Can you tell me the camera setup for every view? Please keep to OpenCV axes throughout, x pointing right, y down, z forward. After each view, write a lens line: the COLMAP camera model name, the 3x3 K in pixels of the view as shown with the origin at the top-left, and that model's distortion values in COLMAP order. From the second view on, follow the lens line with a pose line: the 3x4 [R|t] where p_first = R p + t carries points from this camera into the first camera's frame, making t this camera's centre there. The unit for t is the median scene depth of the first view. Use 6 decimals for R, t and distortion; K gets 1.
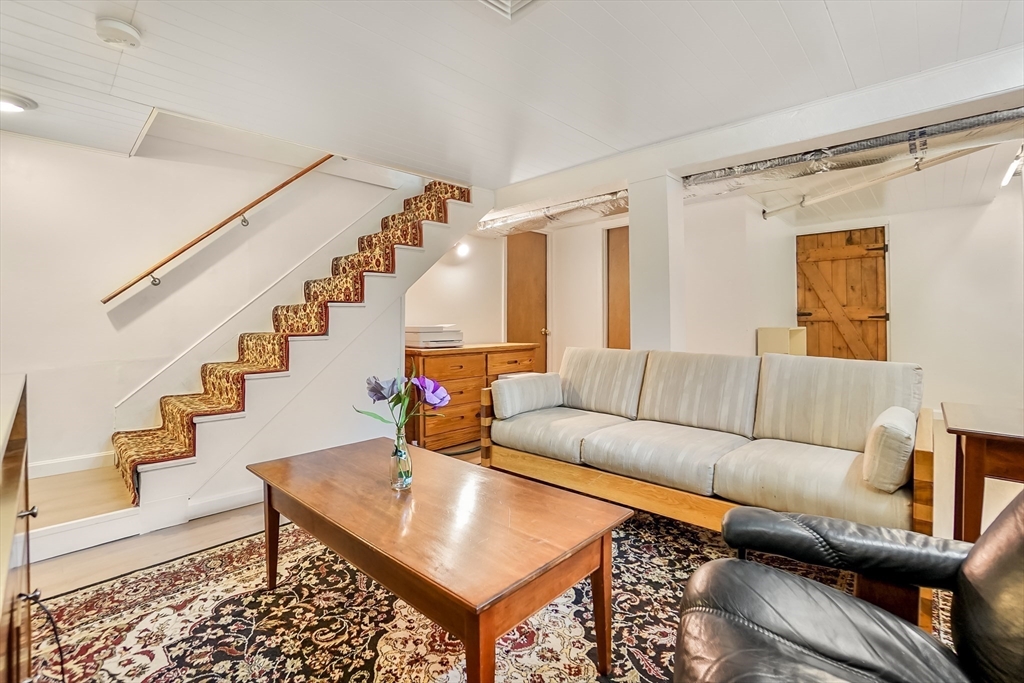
lens RADIAL K [[457.0, 0, 496.4], [0, 457.0, 326.2], [0, 0, 1]] dist [-0.020691, 0.004390]
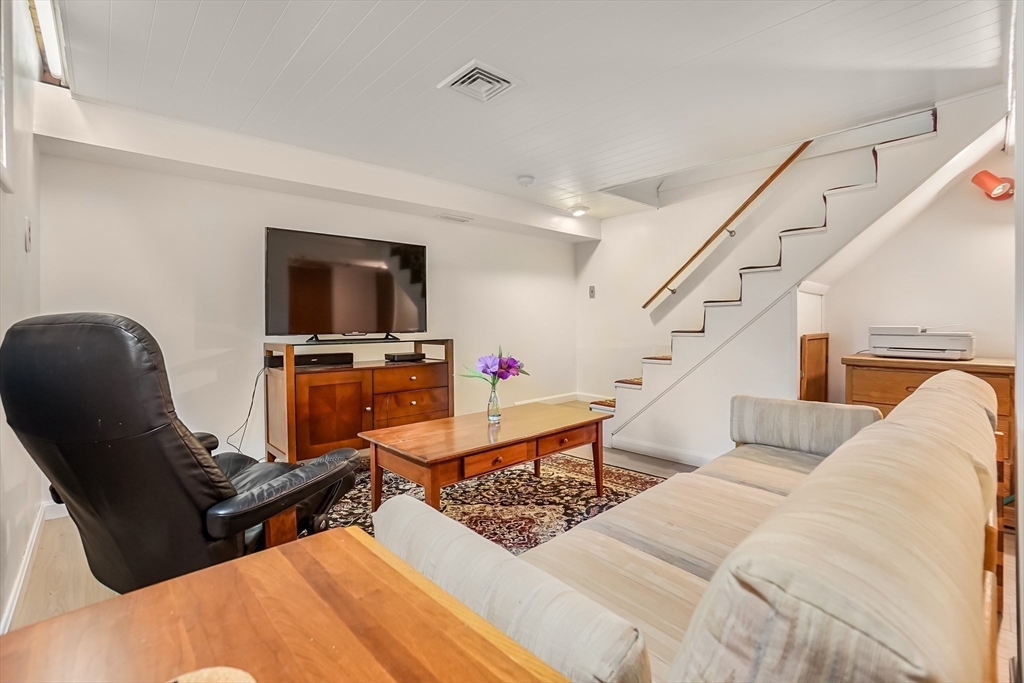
lens RADIAL K [[457.0, 0, 510.6], [0, 457.0, 332.6], [0, 0, 1]] dist [-0.020691, 0.004390]
pose [[-0.053034, 0.016543, -0.998456, 0.495034], [0.011557, 0.999806, 0.015951, 0.000862], [0.998526, -0.010693, -0.053215, 0.399768]]
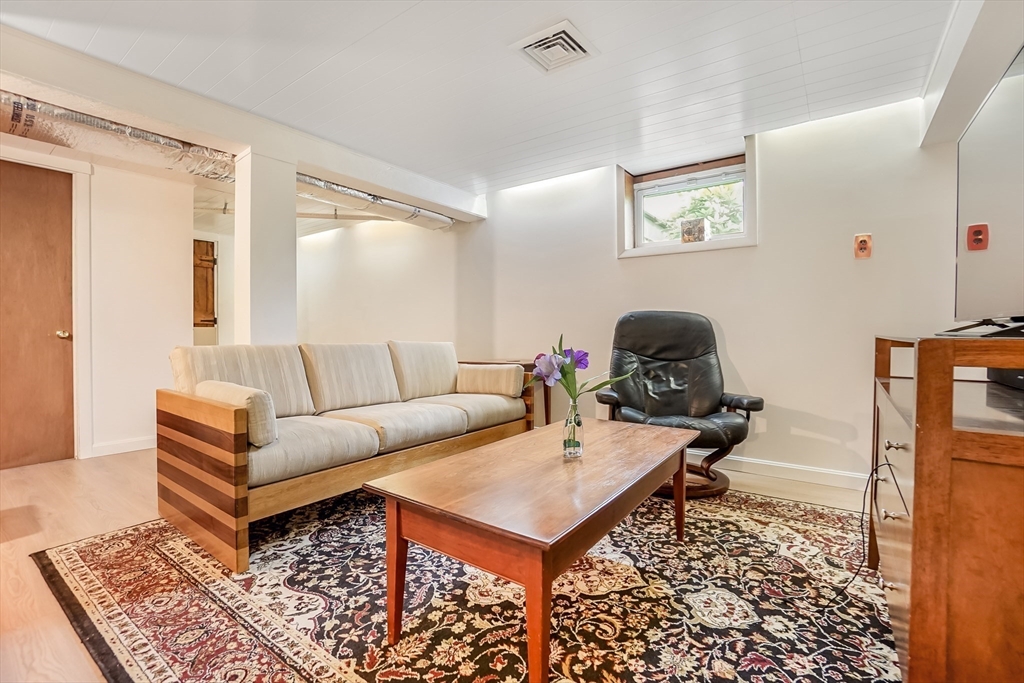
lens RADIAL K [[457.0, 0, 510.5], [0, 457.0, 336.9], [0, 0, 1]] dist [-0.020691, 0.004390]
pose [[-0.136492, -0.016833, 0.990498, -0.431338], [-0.009397, 0.999833, 0.015696, 0.020652], [-0.990597, -0.007165, -0.136627, 0.449925]]
